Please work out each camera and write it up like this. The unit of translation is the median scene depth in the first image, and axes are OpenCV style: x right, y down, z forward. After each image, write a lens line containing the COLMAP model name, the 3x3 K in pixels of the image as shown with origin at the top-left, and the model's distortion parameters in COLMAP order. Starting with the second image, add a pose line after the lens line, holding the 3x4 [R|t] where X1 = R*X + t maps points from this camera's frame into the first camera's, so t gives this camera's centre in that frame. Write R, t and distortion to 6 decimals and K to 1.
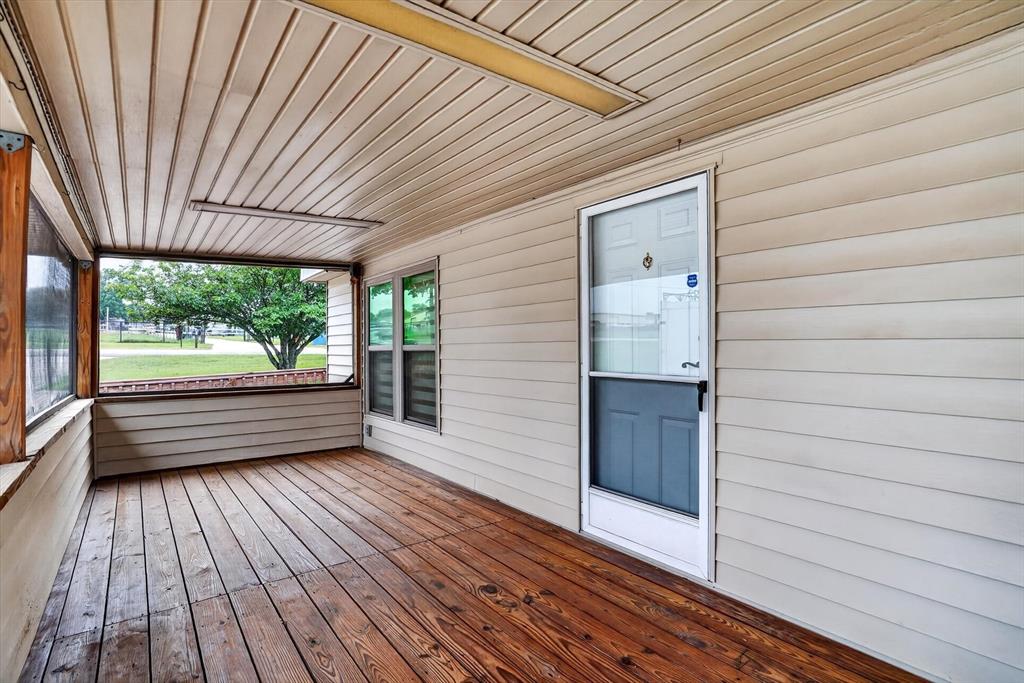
lens RADIAL K [[508.5, 0, 508.5], [0, 508.5, 345.2], [0, 0, 1]] dist [-0.005023, 0.001137]
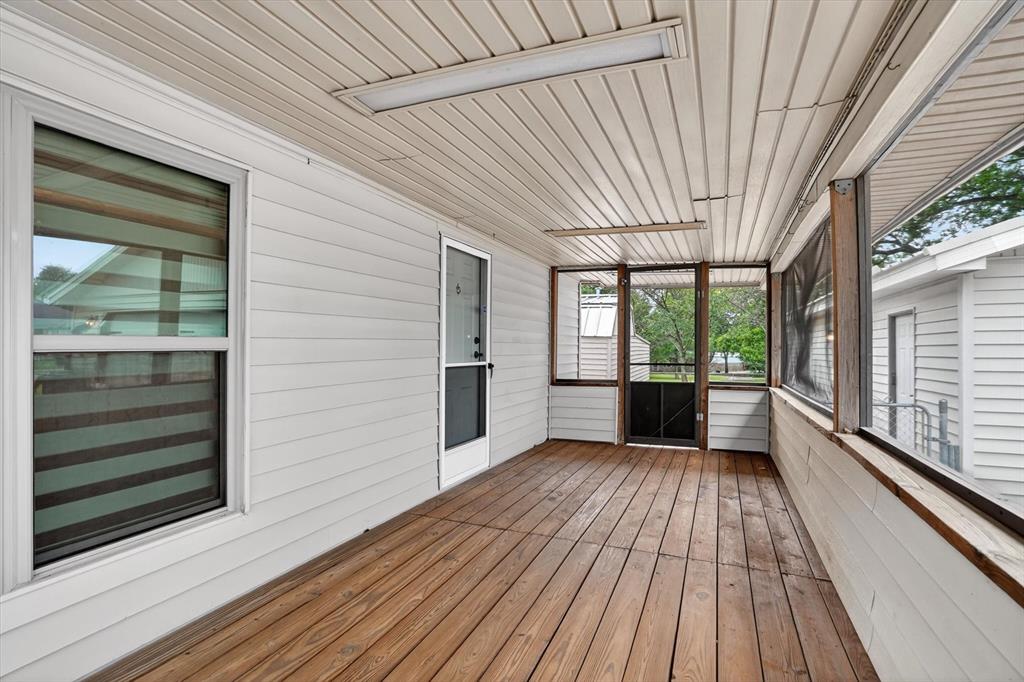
lens RADIAL K [[508.5, 0, 512.2], [0, 508.5, 341.8], [0, 0, 1]] dist [-0.005023, 0.001137]
pose [[-0.516933, 0.004762, 0.856012, -1.041922], [-0.012141, 0.999843, -0.012894, 0.010884], [-0.855940, -0.017058, -0.516794, 1.512910]]
